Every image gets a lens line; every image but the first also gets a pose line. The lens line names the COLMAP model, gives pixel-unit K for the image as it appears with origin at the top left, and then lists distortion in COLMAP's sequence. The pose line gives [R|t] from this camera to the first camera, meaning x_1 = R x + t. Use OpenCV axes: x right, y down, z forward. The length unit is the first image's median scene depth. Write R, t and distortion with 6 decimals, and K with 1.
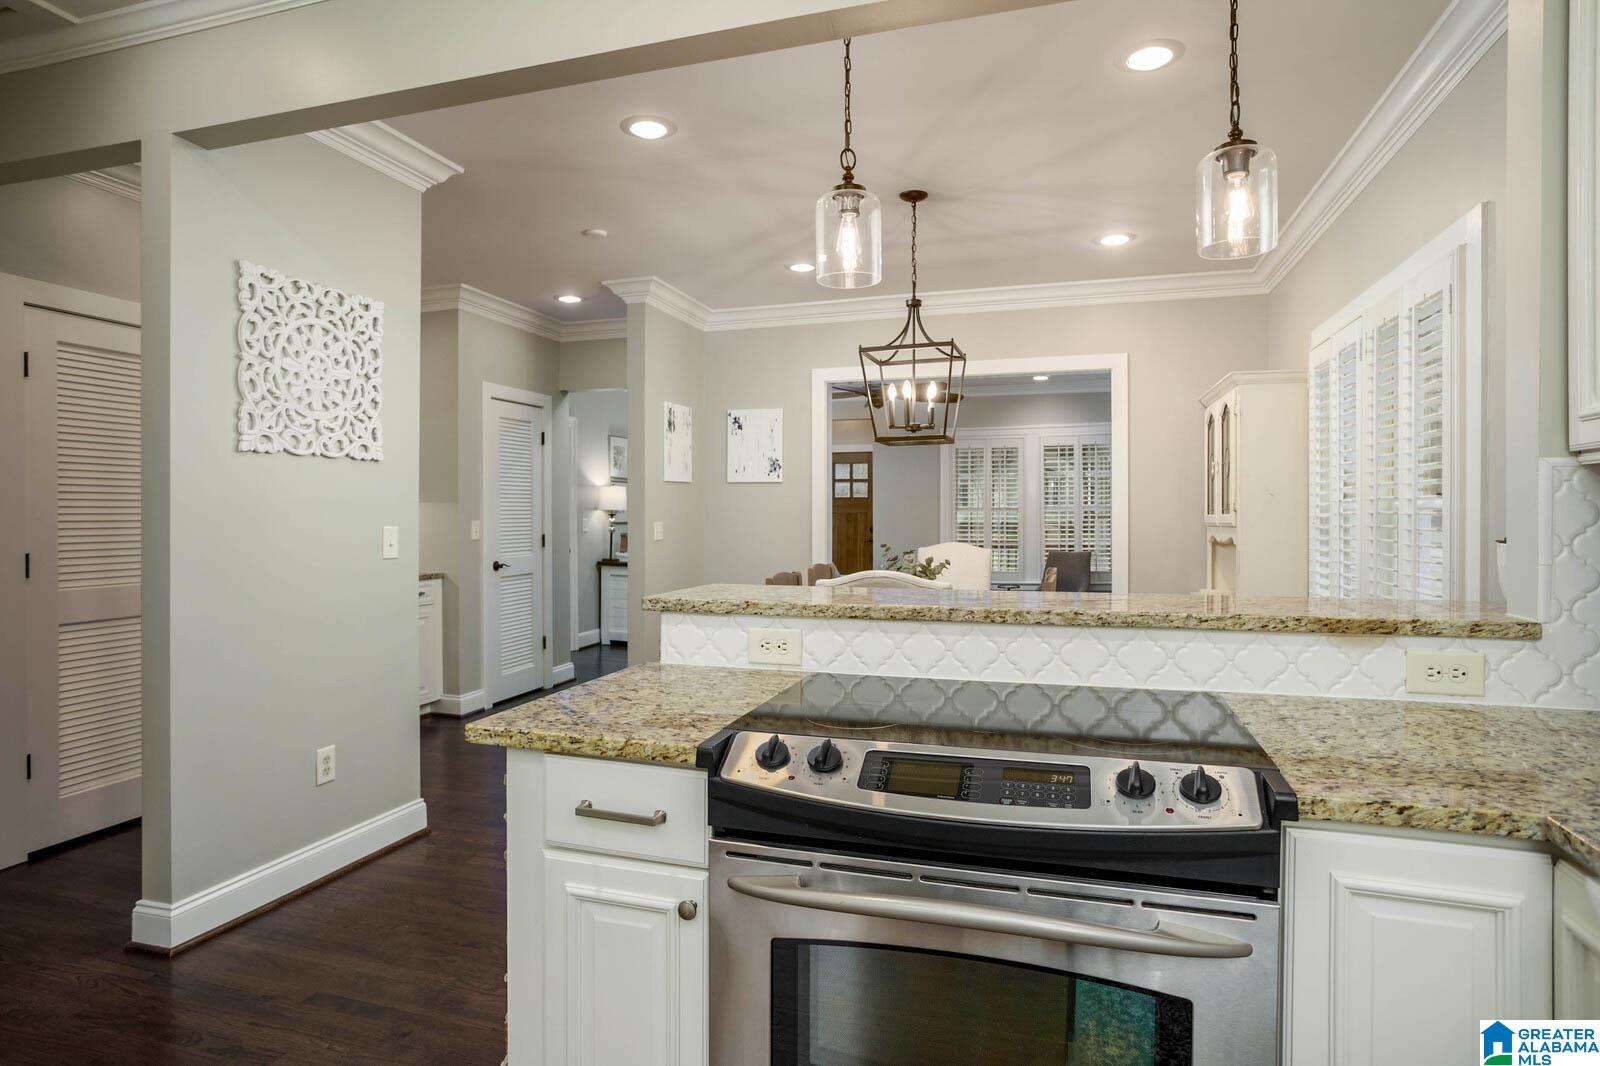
lens RADIAL K [[885.6, 0, 790.7], [0, 885.6, 519.2], [0, 0, 1]] dist [-0.052242, 0.028186]
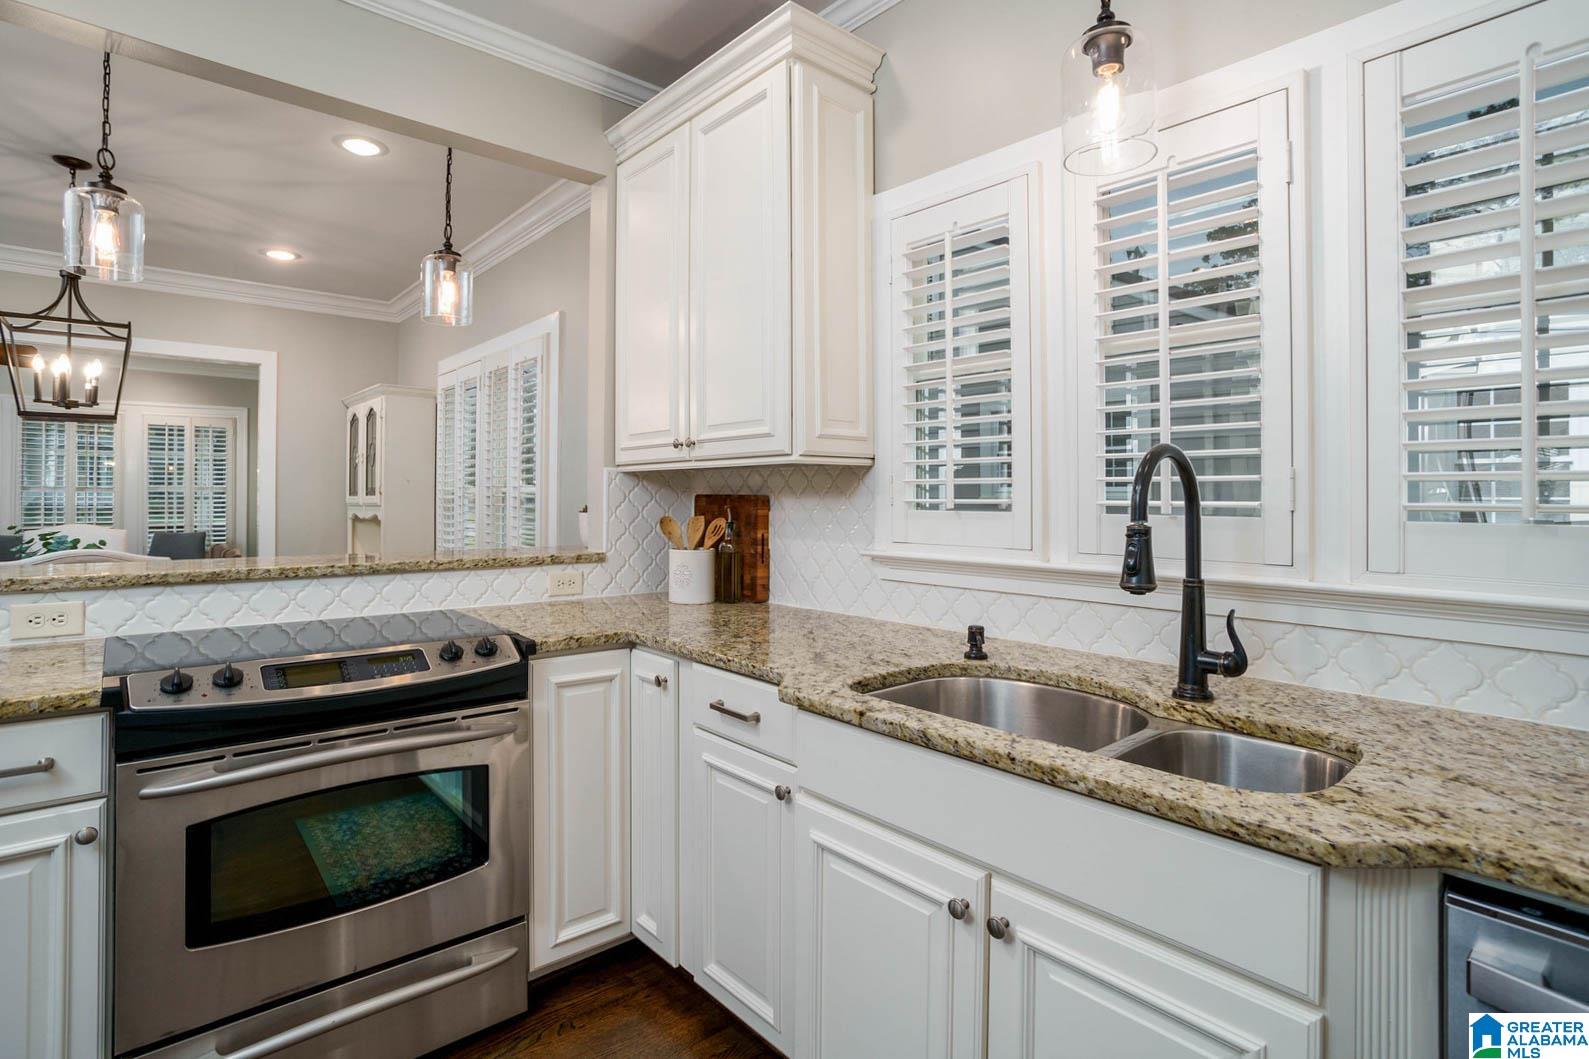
lens RADIAL K [[786.7, 0, 787.5], [0, 786.7, 500.5], [0, 0, 1]] dist [-0.063456, 0.032695]
pose [[0.521896, 0.002136, 0.853006, -0.189479], [-0.001989, 0.999997, -0.001287, 0.001535], [-0.853007, -0.001025, 0.521899, -0.120054]]
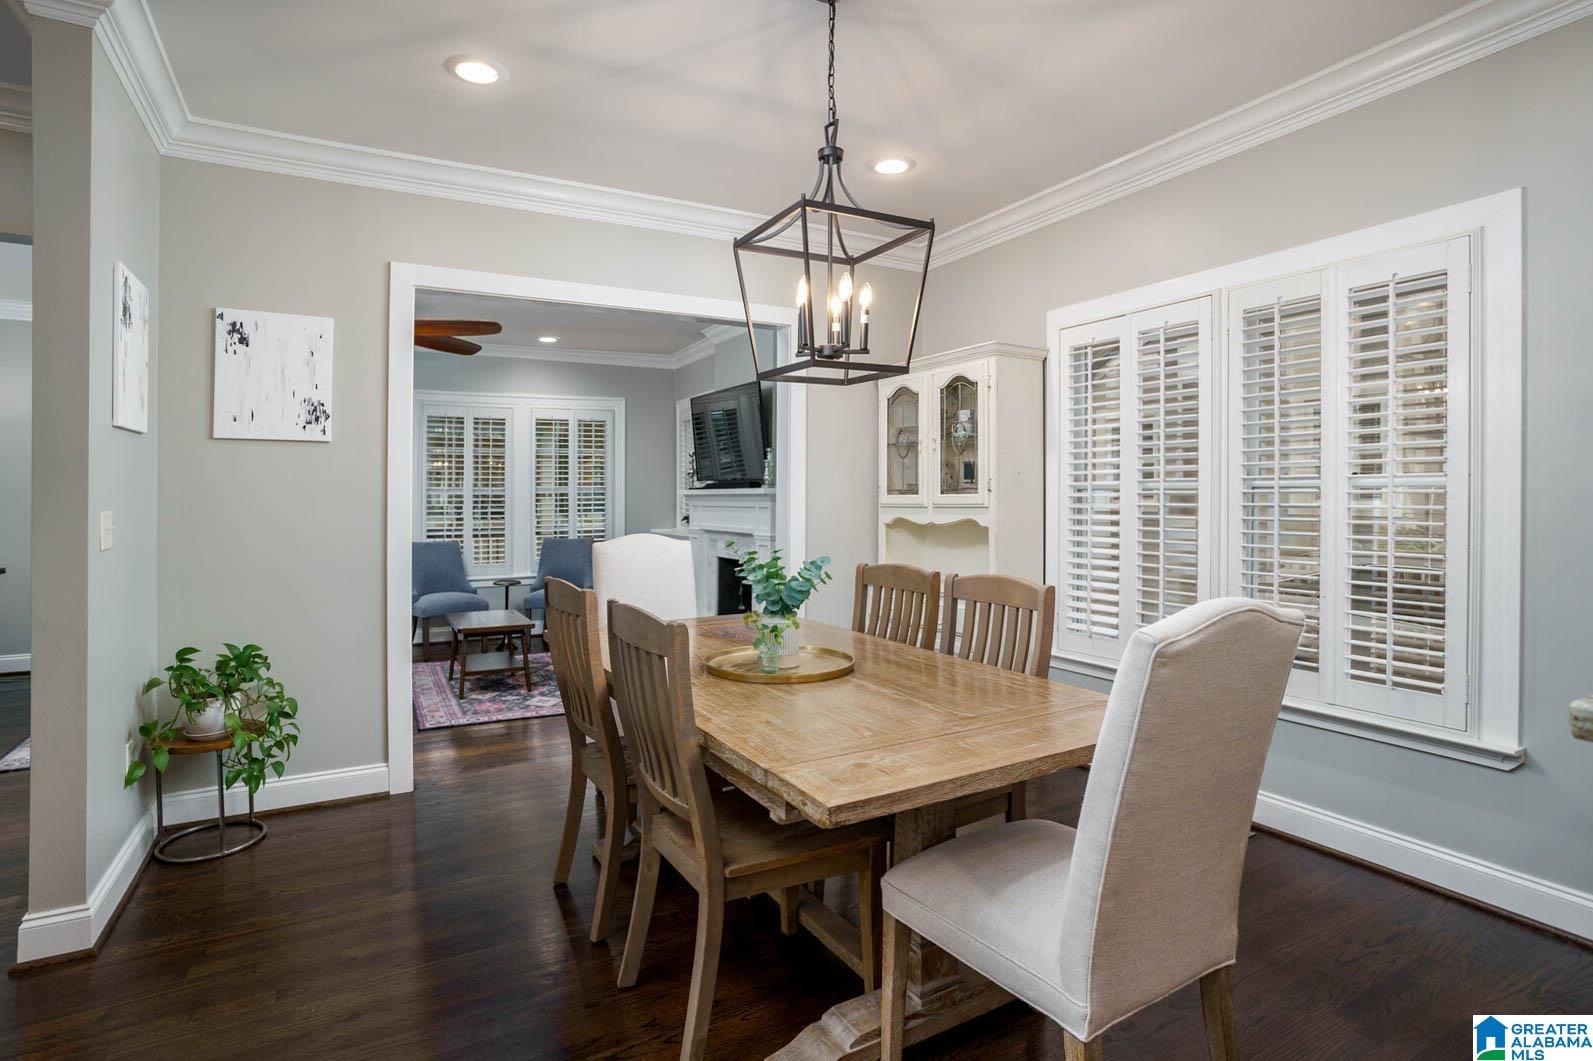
lens RADIAL K [[820.0, 0, 802.5], [0, 820.0, 485.8], [0, 0, 1]] dist [-0.064891, 0.028813]
pose [[0.688982, 0.010037, 0.724709, -0.335100], [0.004849, 0.999818, -0.018457, -0.001713], [-0.724762, 0.016230, 0.688808, 0.736545]]
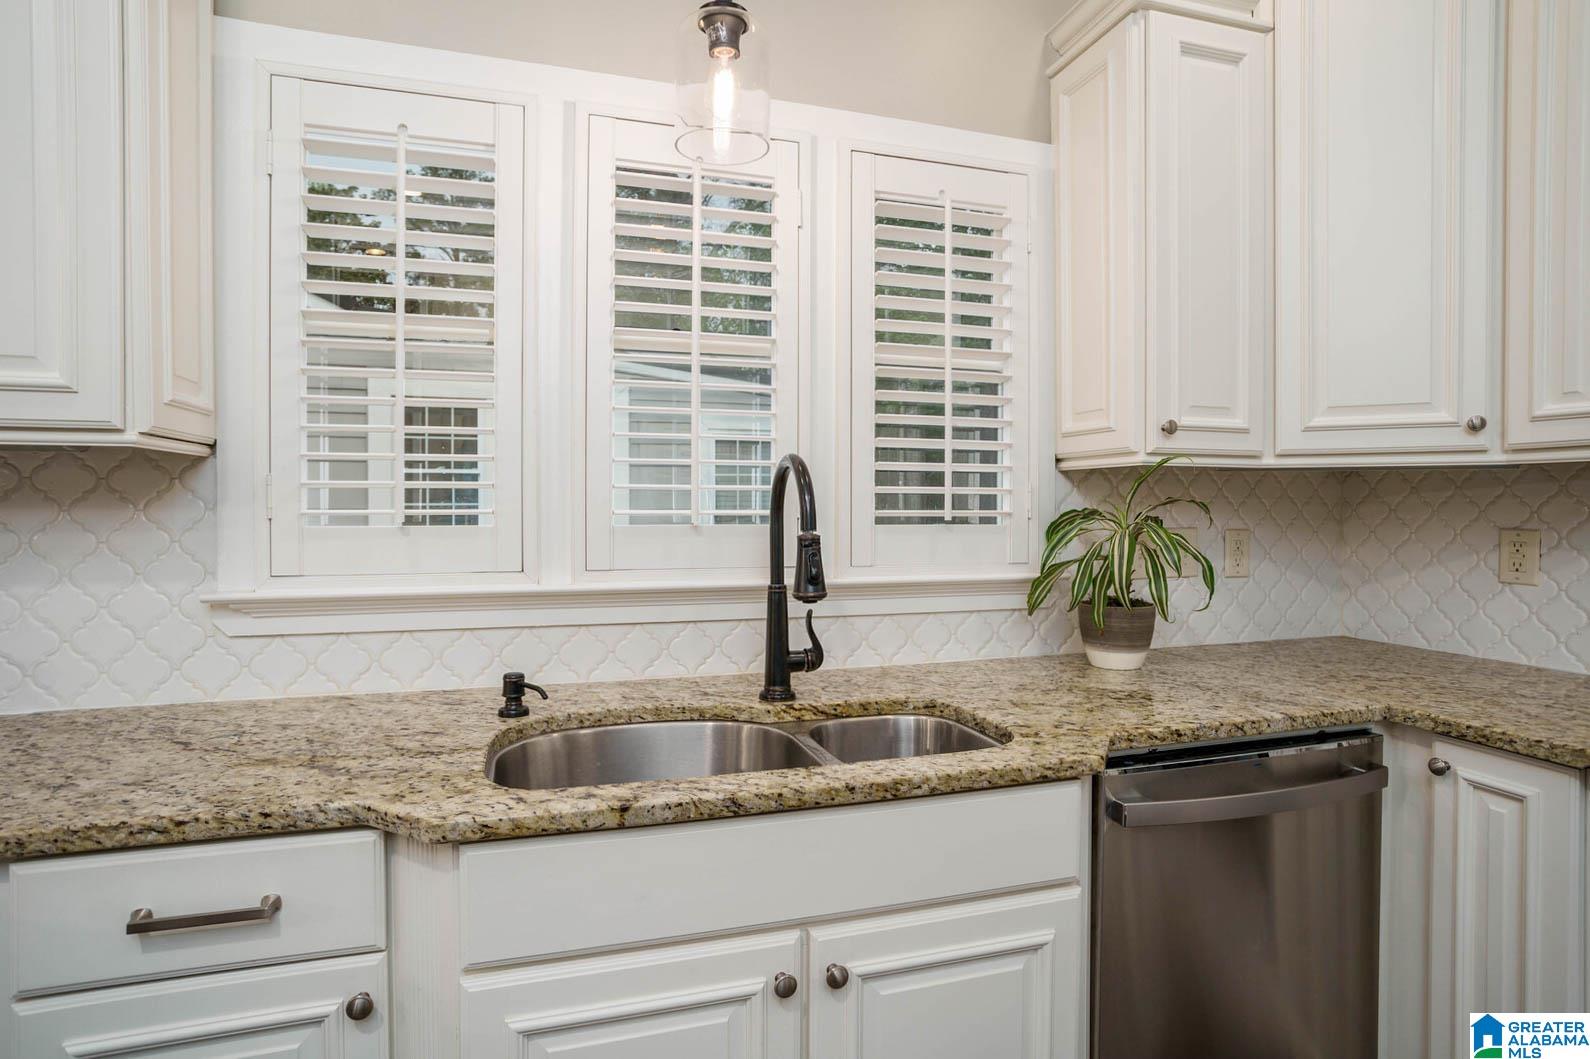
lens RADIAL K [[861.5, 0, 800.3], [0, 861.5, 525.9], [0, 0, 1]] dist [-0.050109, 0.026460]
pose [[-0.571926, -0.013175, 0.820199, -0.125209], [0.006145, 0.999774, 0.020345, 0.000004], [-0.820282, 0.016676, -0.571716, 0.166284]]
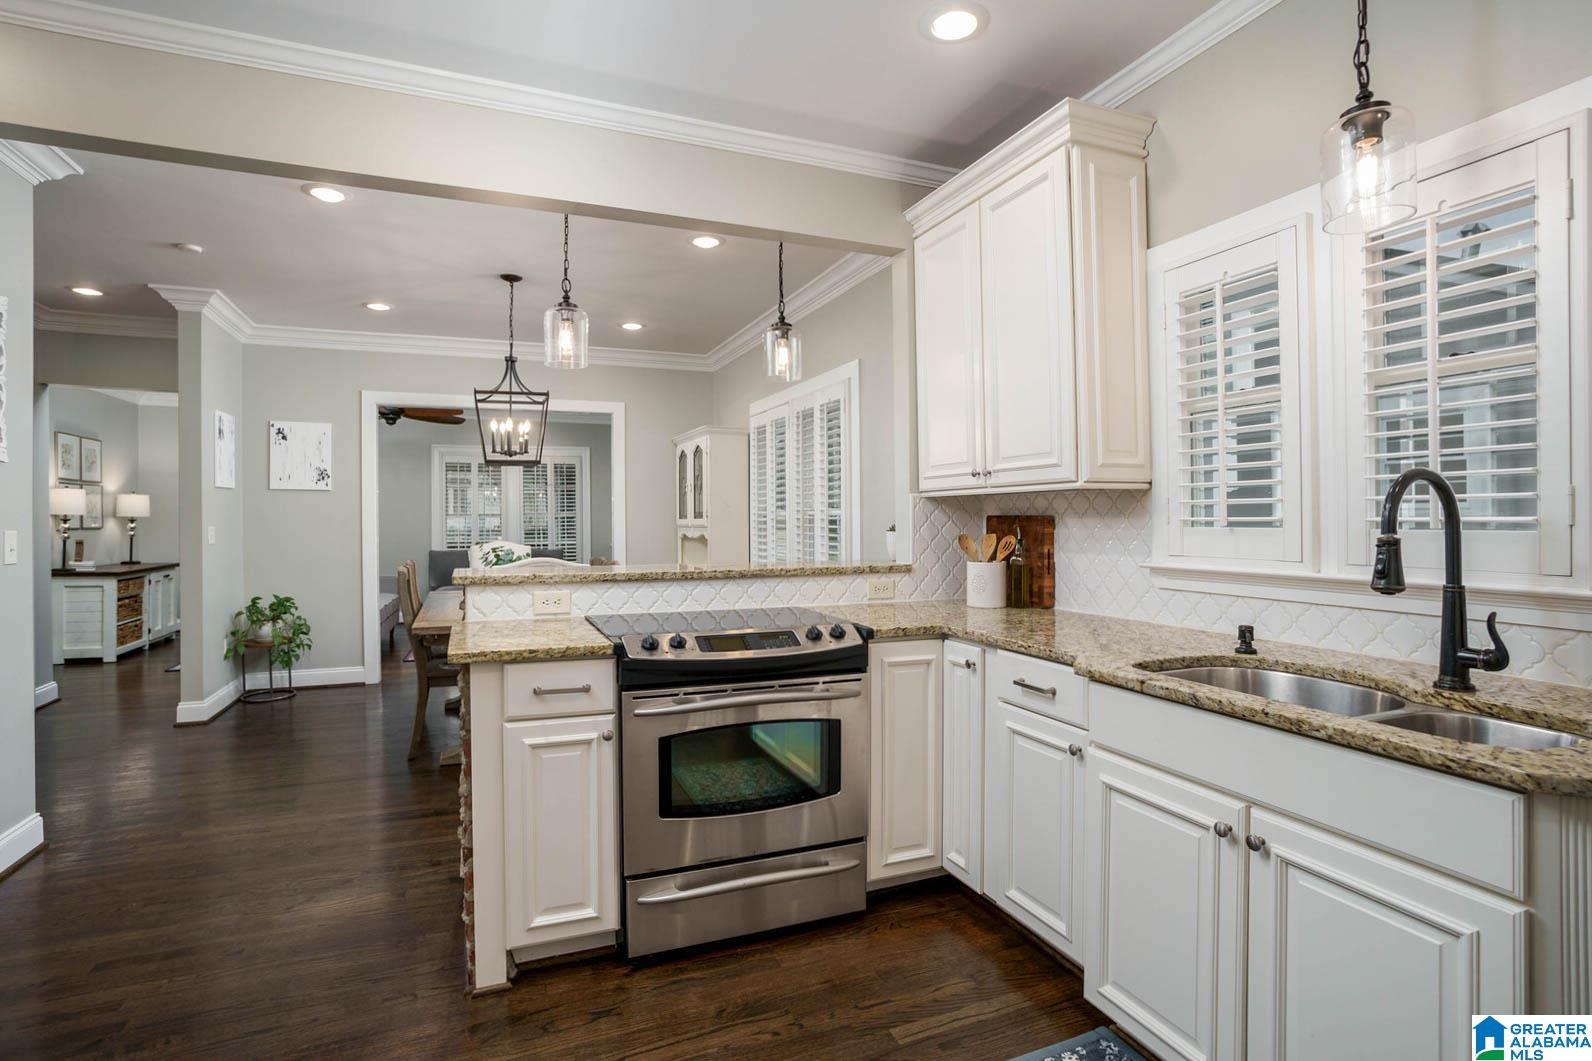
lens RADIAL K [[779.6, 0, 793.5], [0, 779.6, 519.2], [0, 0, 1]] dist [-0.065653, 0.033792]
pose [[0.767695, 0.000440, 0.640815, -0.326224], [0.003971, 0.999977, -0.005444, 0.003170], [-0.640803, 0.006723, 0.767676, -0.184304]]
